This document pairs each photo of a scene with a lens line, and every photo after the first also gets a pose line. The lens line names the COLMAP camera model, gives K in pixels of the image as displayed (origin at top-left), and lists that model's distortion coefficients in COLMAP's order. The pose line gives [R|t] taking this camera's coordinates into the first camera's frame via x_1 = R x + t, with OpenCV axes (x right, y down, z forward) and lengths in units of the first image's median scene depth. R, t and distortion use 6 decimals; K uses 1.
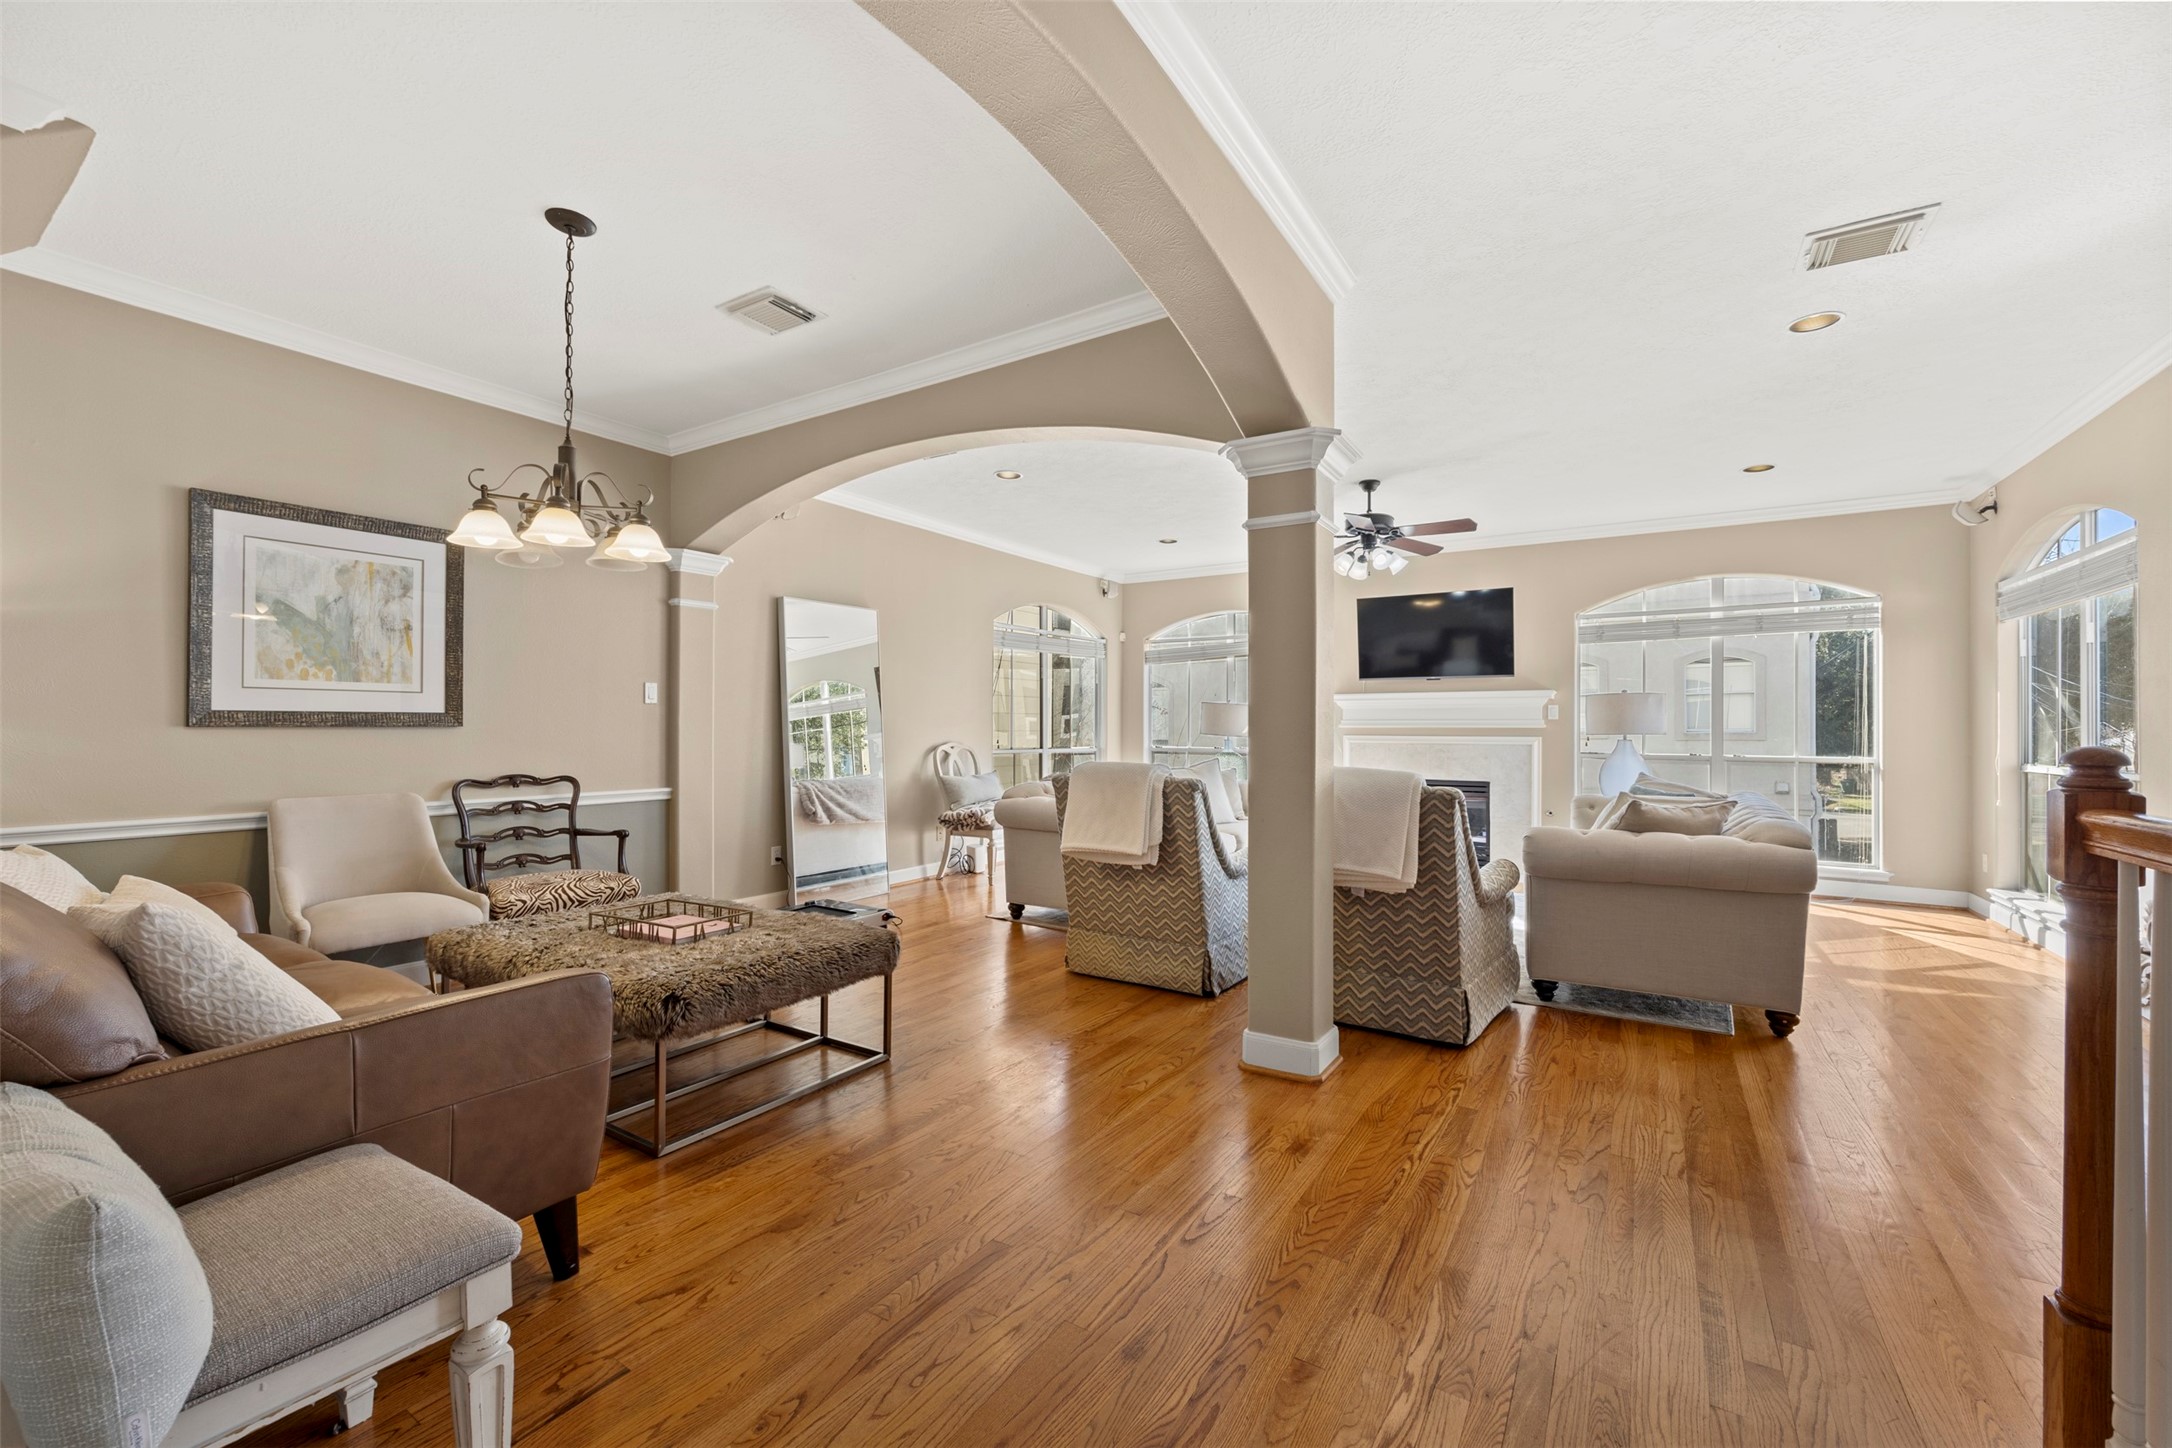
lens RADIAL K [[851.8, 0, 1115.1], [0, 851.8, 725.5], [0, 0, 1]] dist [-0.001194, -0.000041]
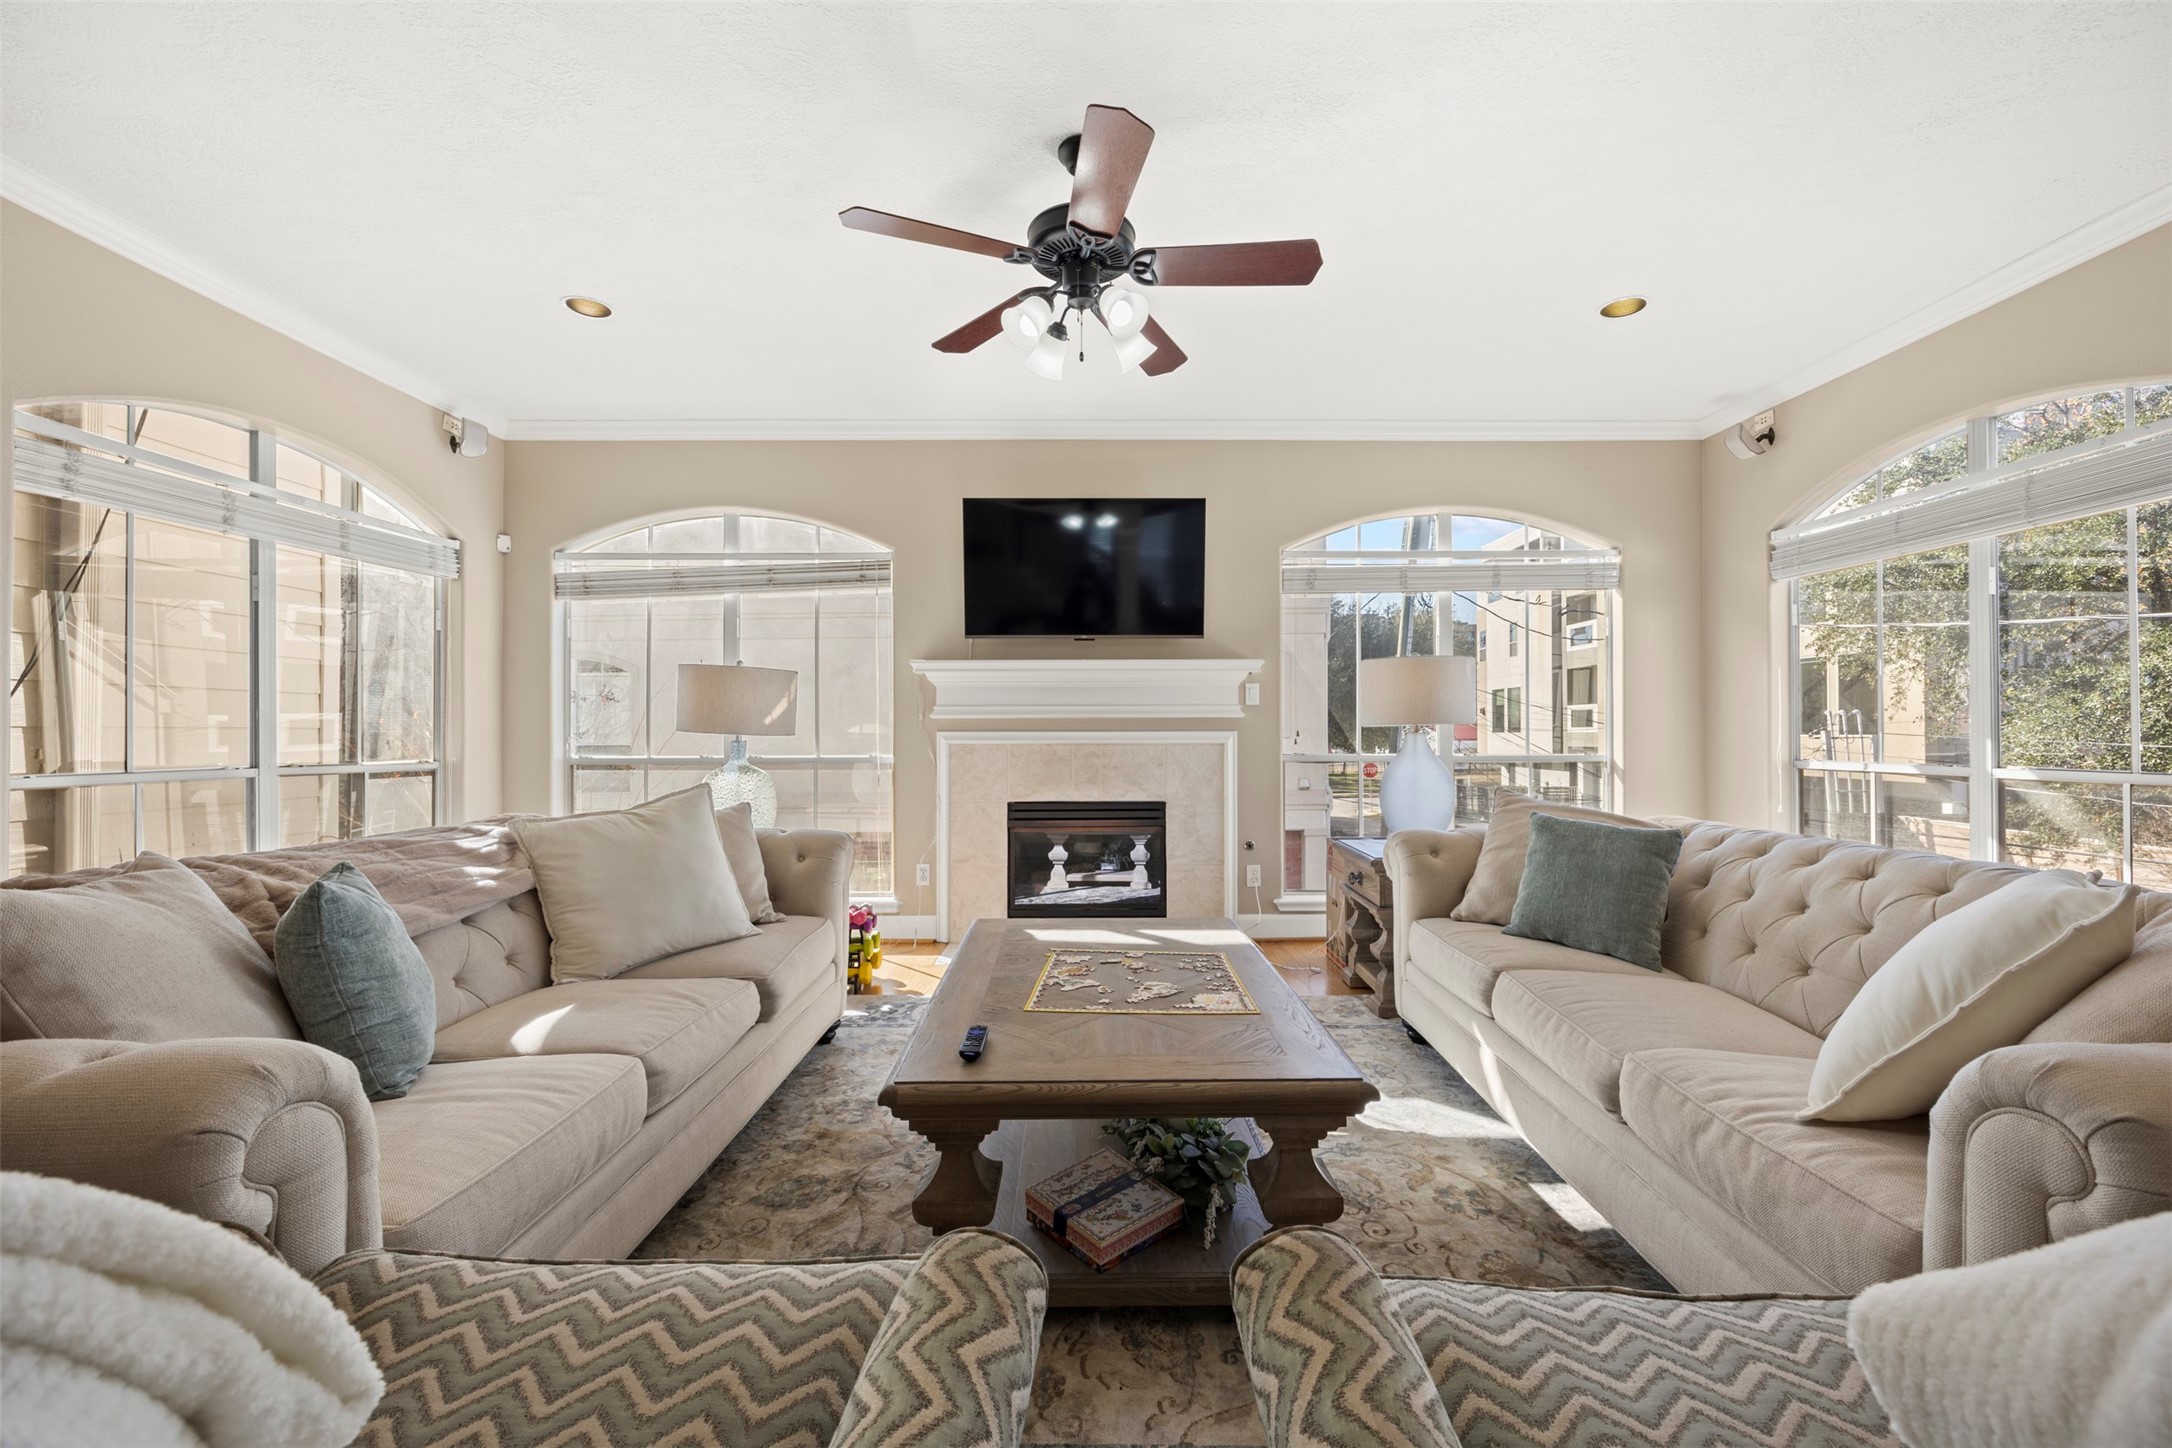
lens RADIAL K [[862.7, 0, 1086.0], [0, 862.7, 724.0], [0, 0, 1]] dist [0.001565, 0.000398]
pose [[0.859348, 0.001862, 0.511388, 0.054371], [0.001430, 0.999981, -0.006044, 0.010853], [-0.511389, 0.005925, 0.859329, 0.455972]]
